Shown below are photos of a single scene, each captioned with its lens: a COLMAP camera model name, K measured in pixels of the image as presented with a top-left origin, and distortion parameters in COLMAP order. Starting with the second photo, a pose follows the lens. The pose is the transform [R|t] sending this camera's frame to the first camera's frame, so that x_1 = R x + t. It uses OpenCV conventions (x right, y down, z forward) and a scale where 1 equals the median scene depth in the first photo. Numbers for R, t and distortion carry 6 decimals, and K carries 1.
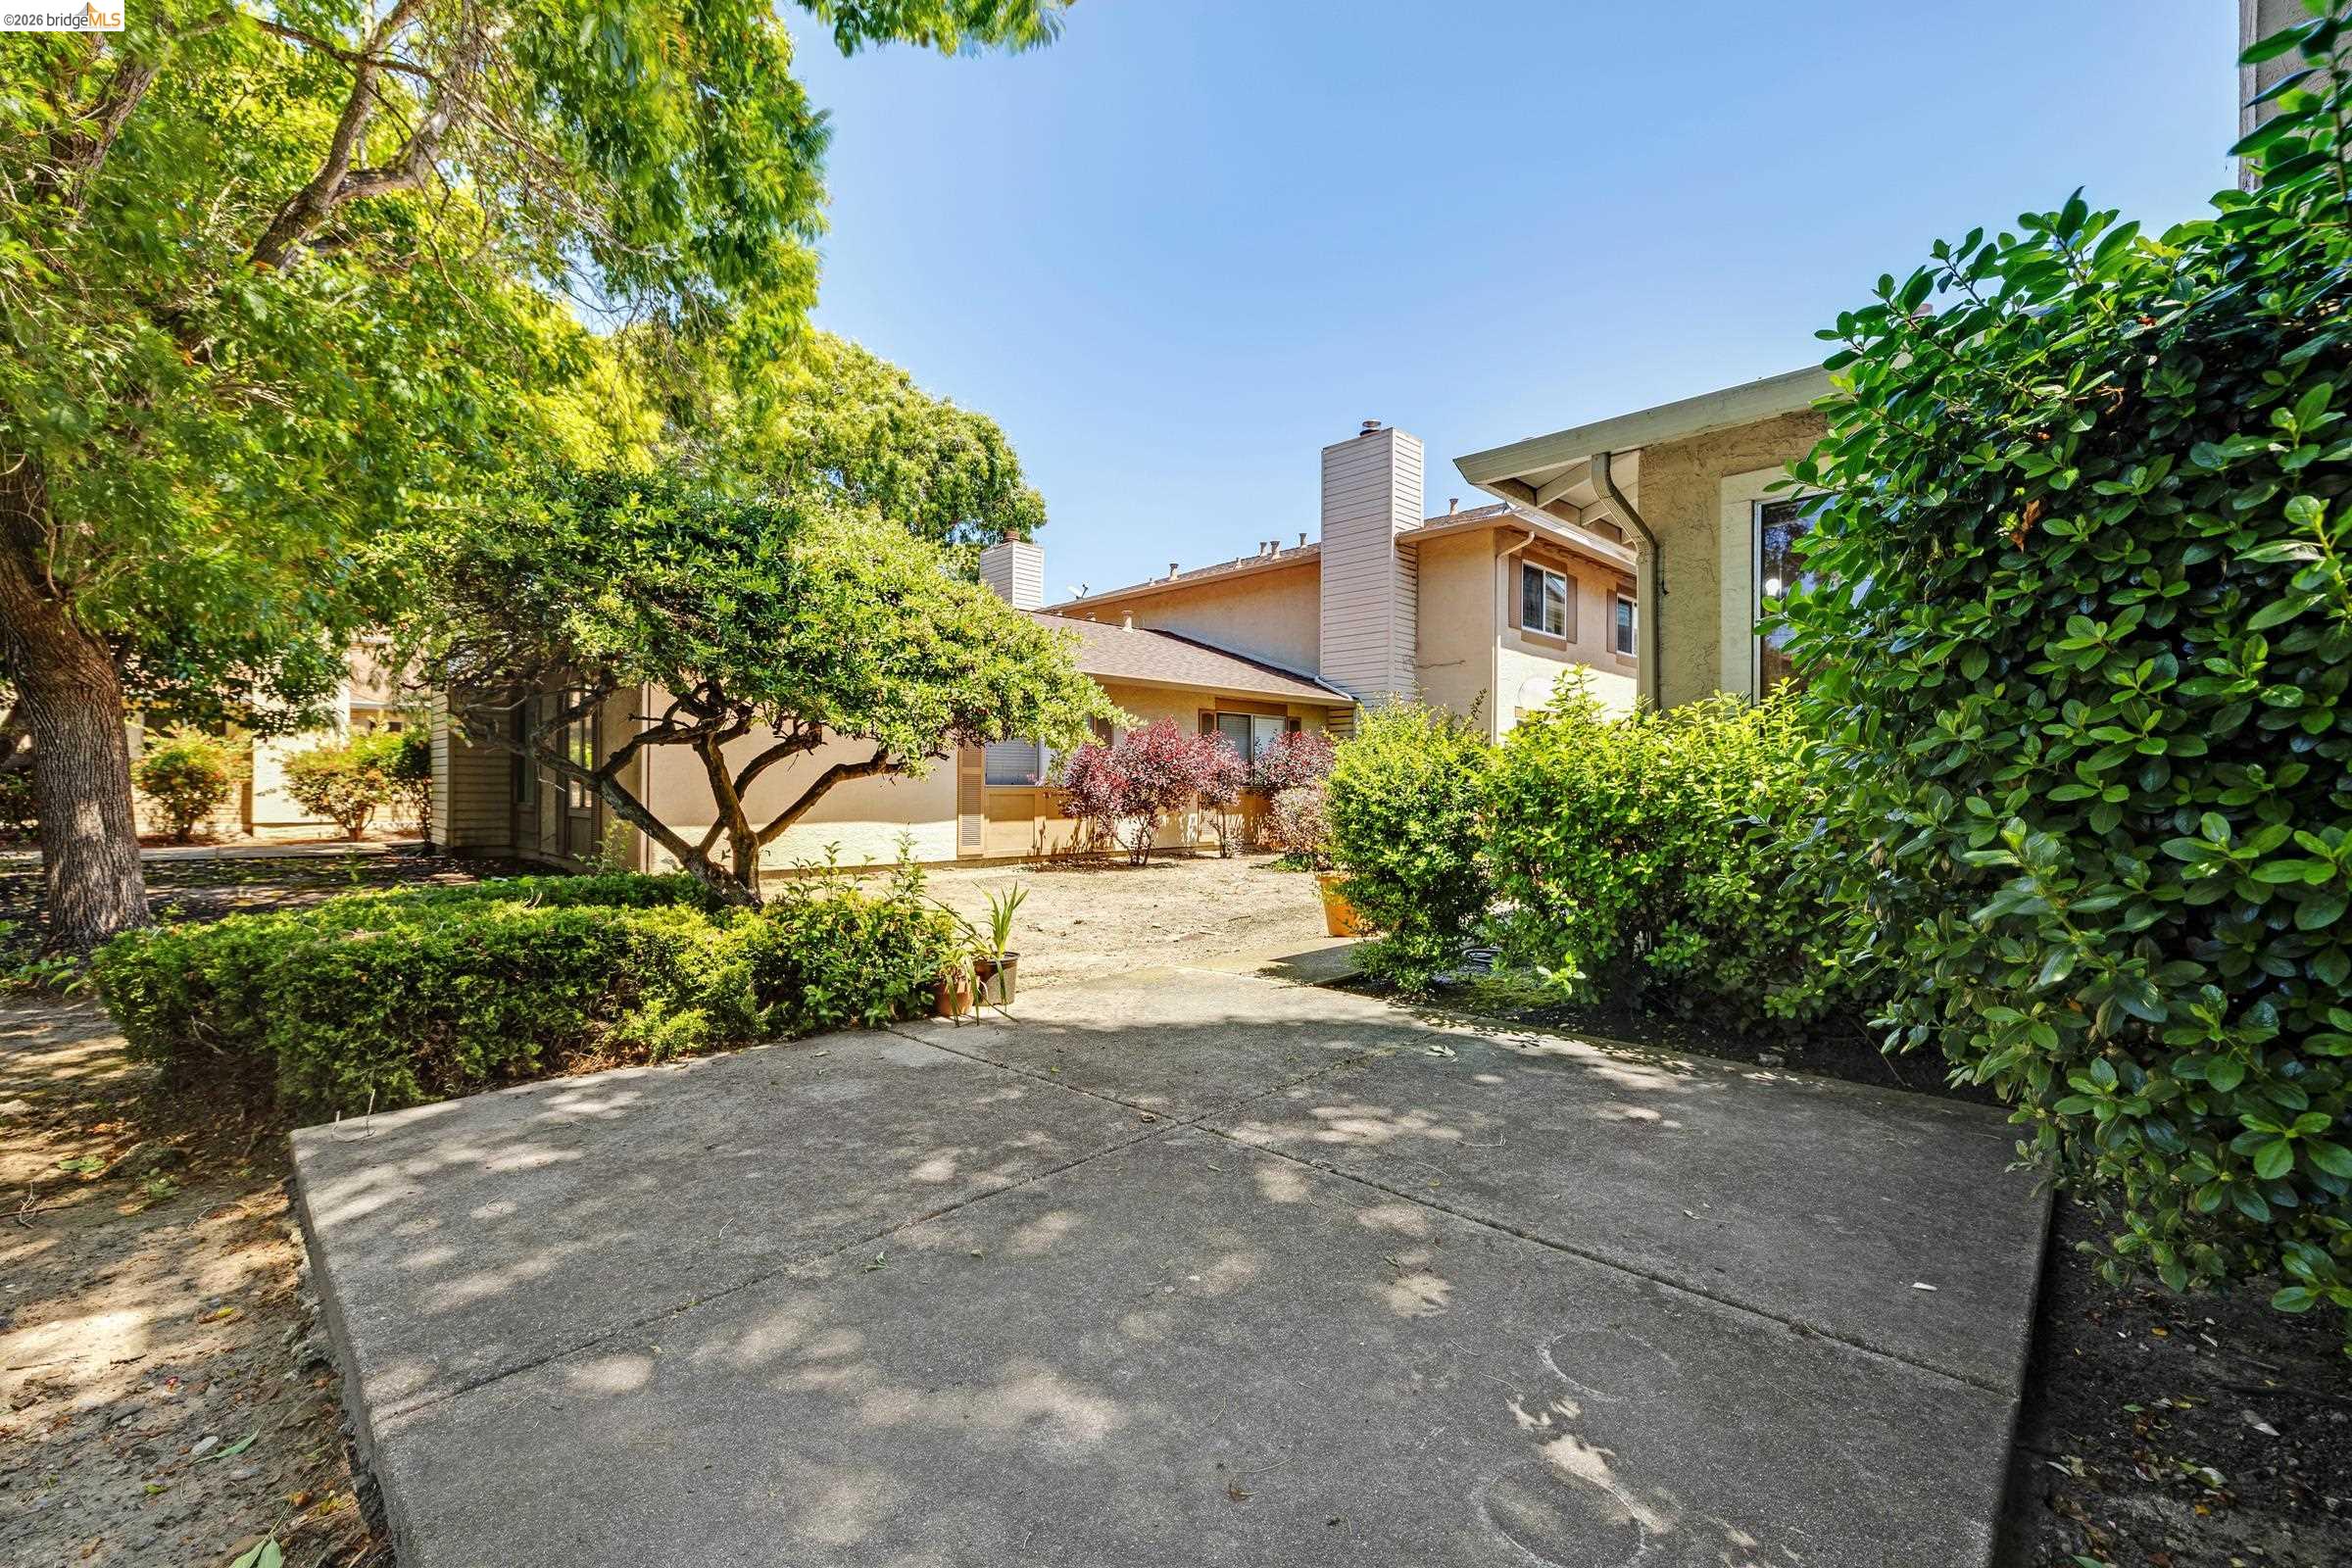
lens RADIAL K [[995.2, 0, 1156.8], [0, 995.2, 780.8], [0, 0, 1]] dist [-0.002673, -0.000912]
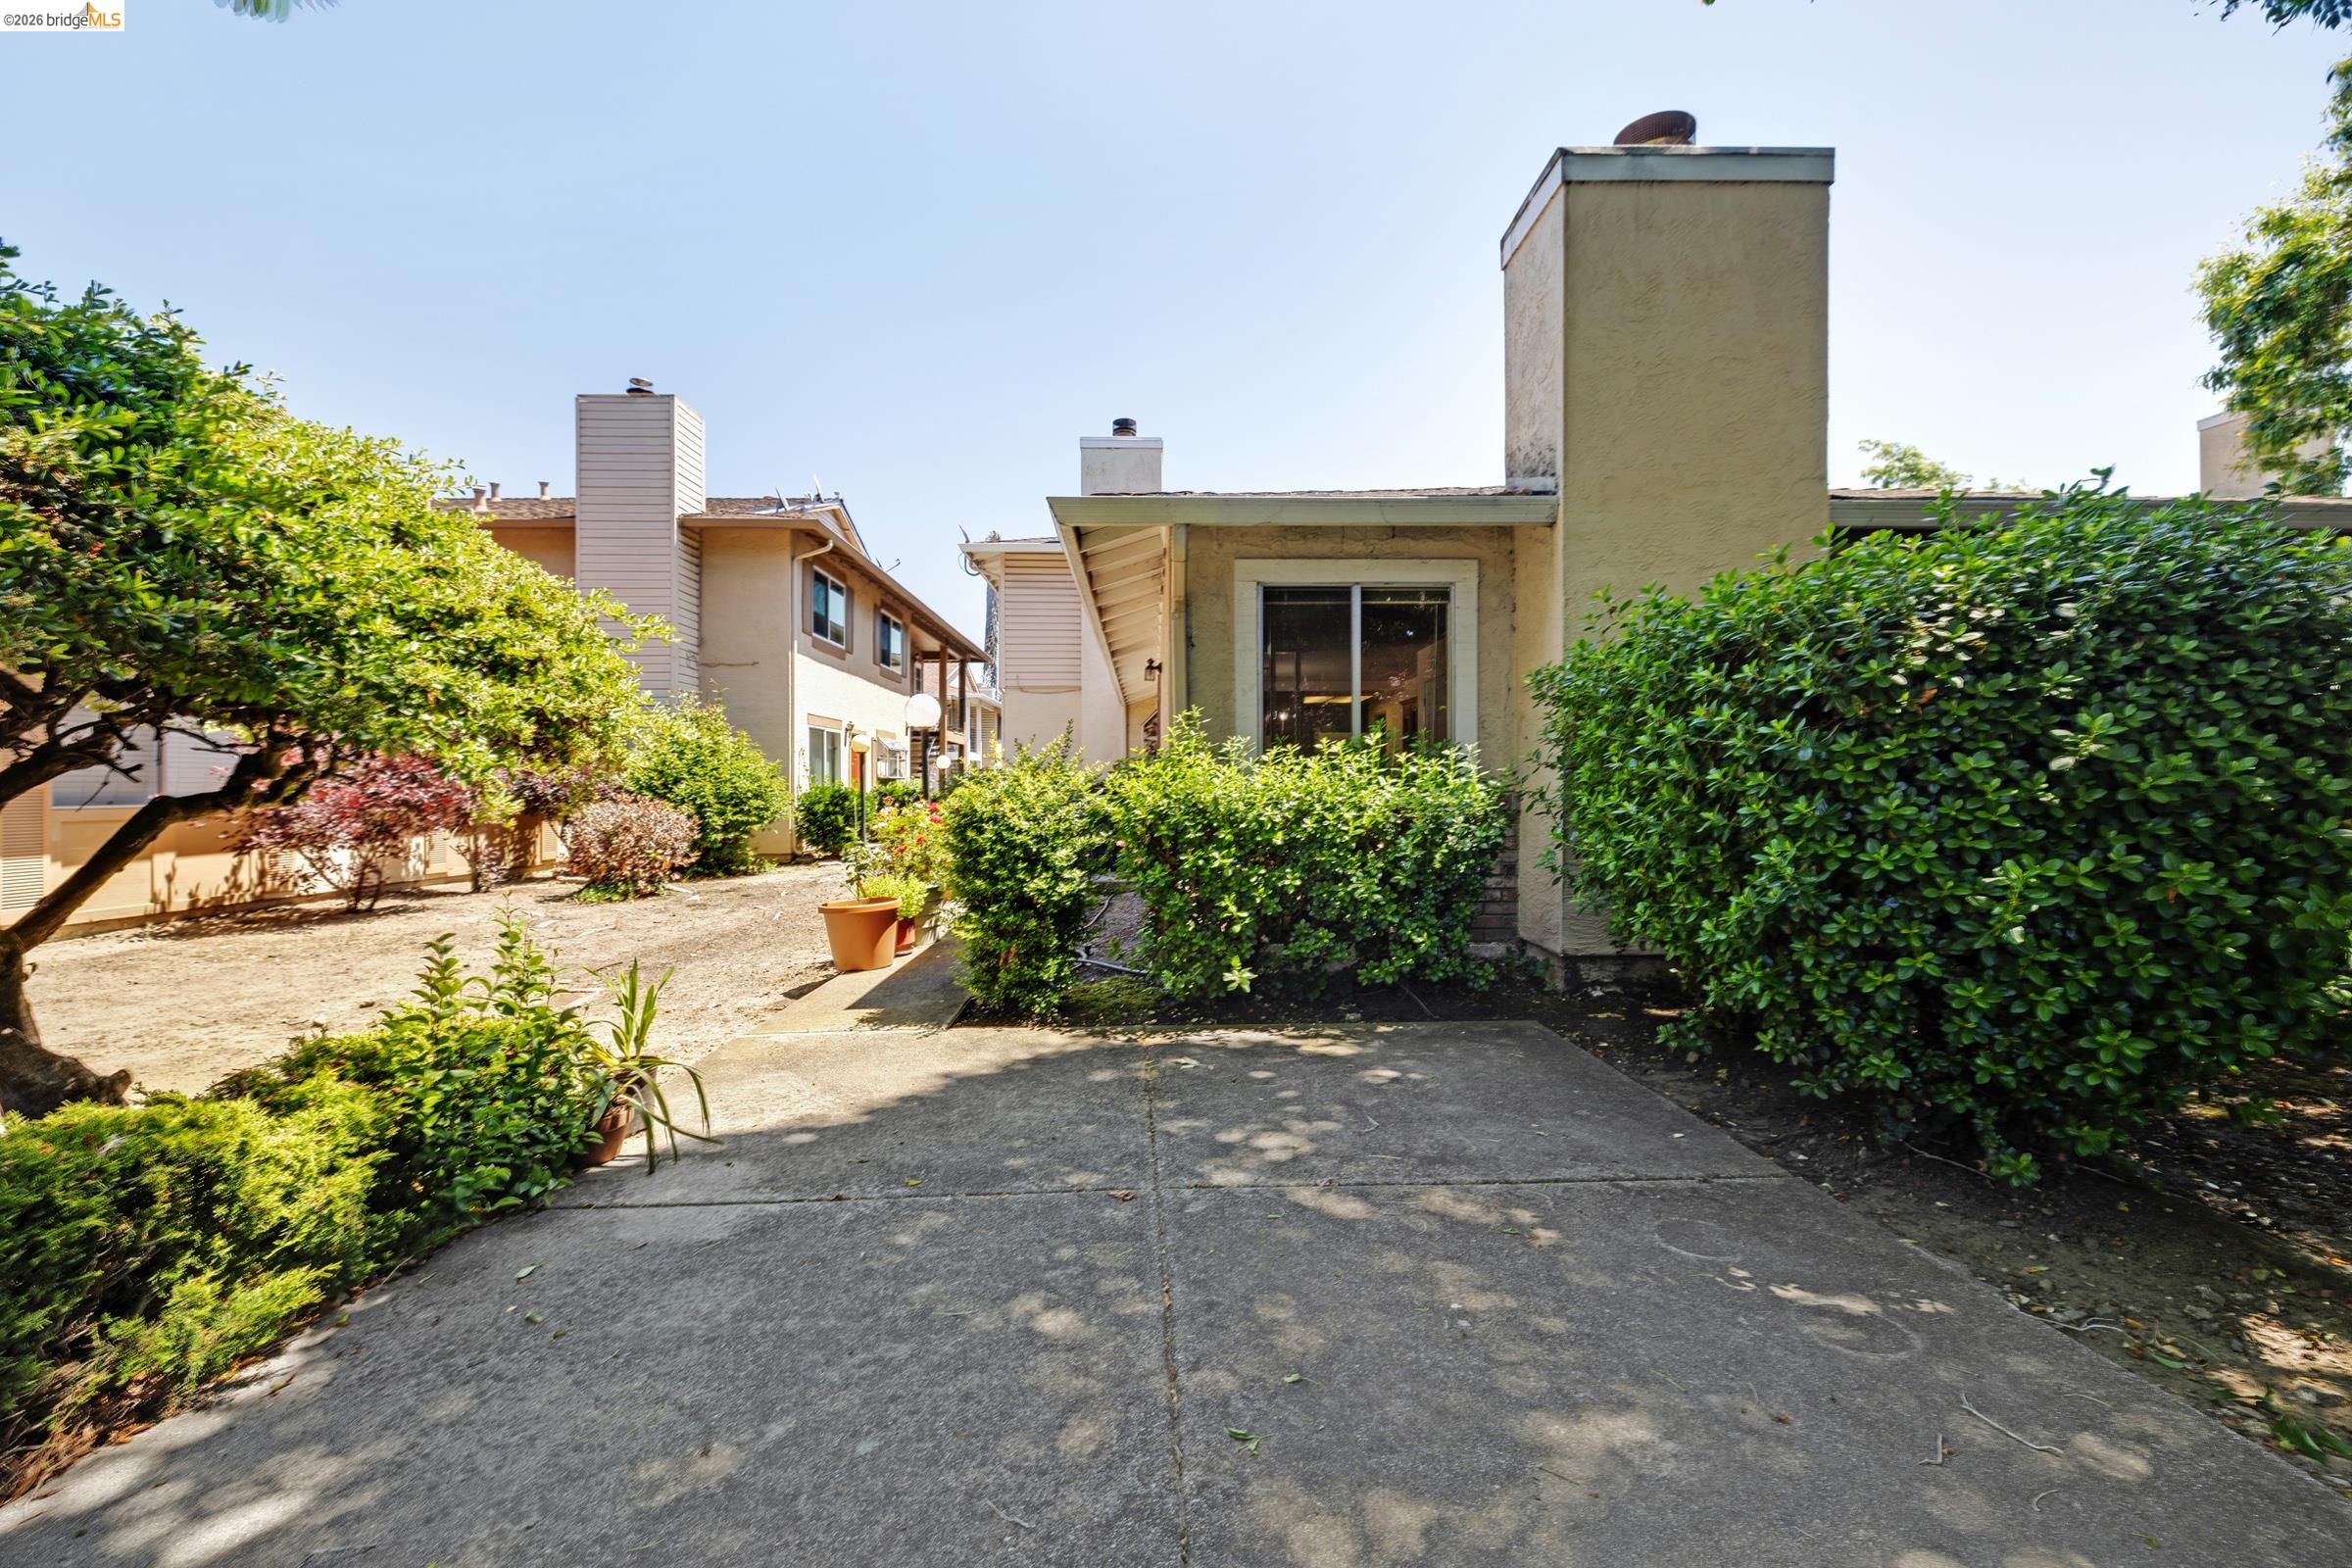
lens RADIAL K [[995.2, 0, 1171.2], [0, 995.2, 793.4], [0, 0, 1]] dist [-0.002673, -0.000912]
pose [[0.680978, -0.011899, 0.732207, -0.505048], [0.002242, 0.999897, 0.014163, -0.037228], [-0.732300, -0.008003, 0.680935, 0.263120]]
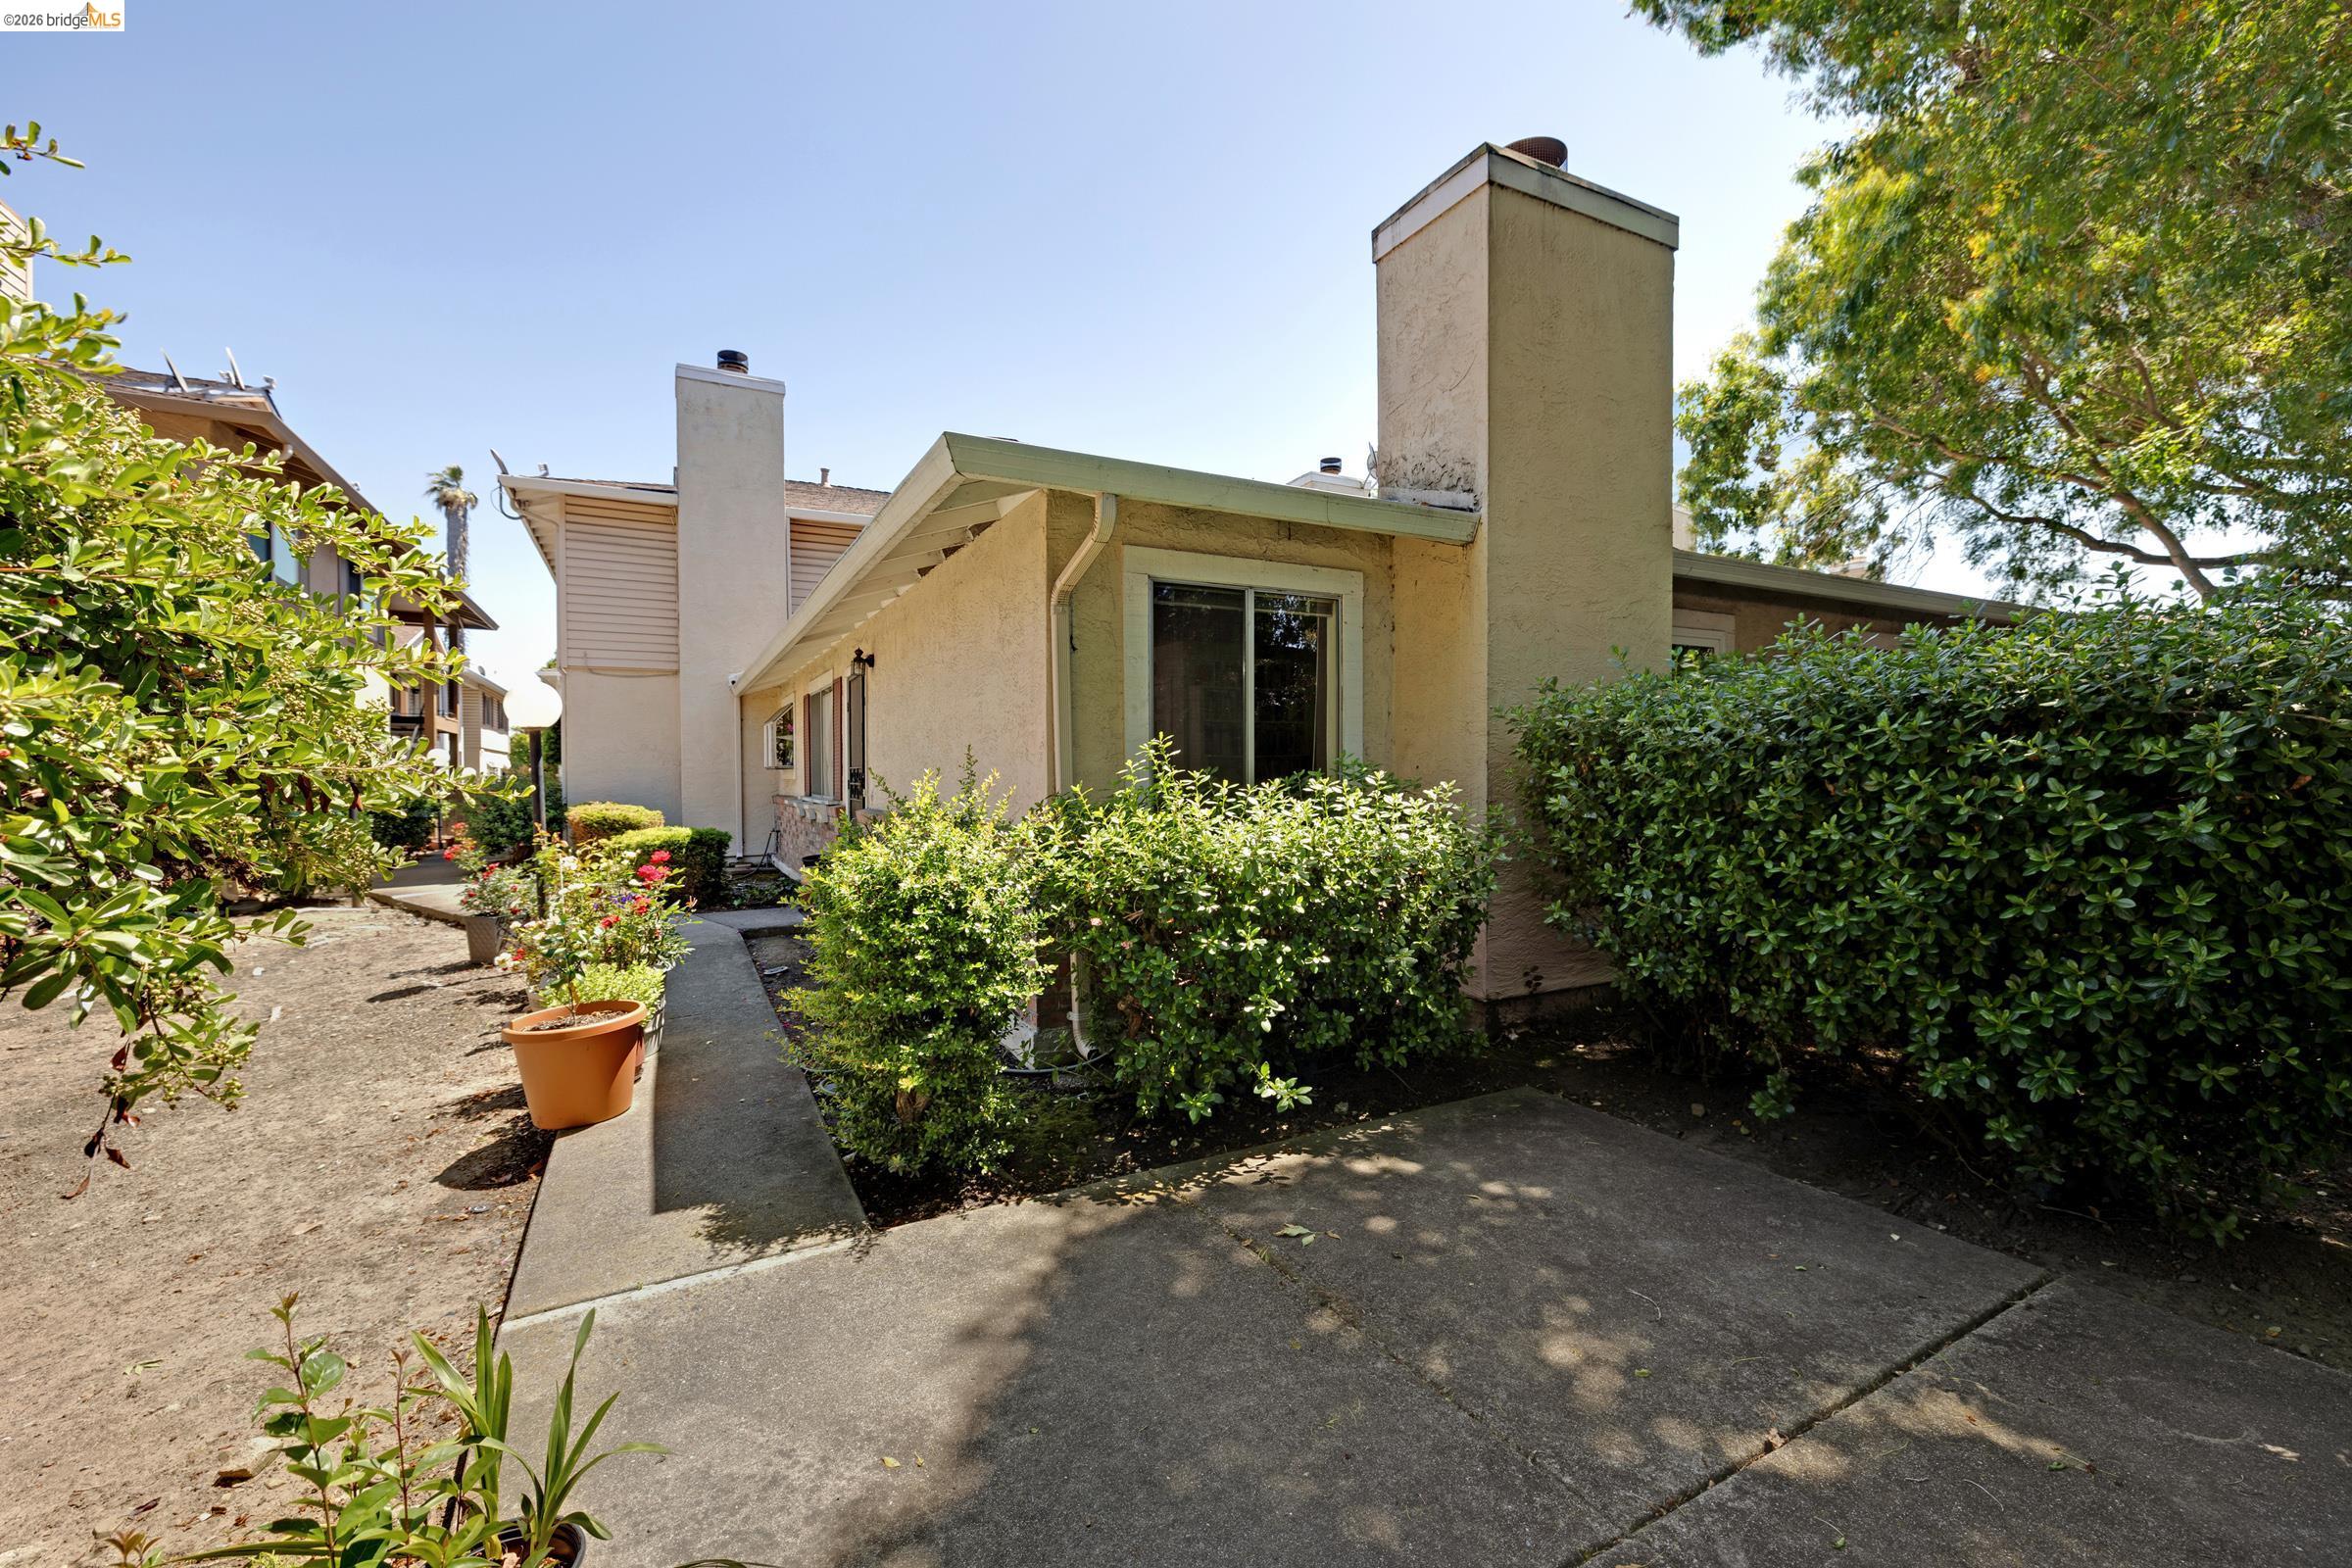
lens RADIAL K [[995.2, 0, 1174.2], [0, 995.2, 784.0], [0, 0, 1]] dist [-0.002673, -0.000912]
pose [[0.278664, -0.016733, 0.960243, -0.489311], [0.001525, 0.999855, 0.016981, -0.100484], [-0.960387, -0.003268, 0.278649, 0.844332]]
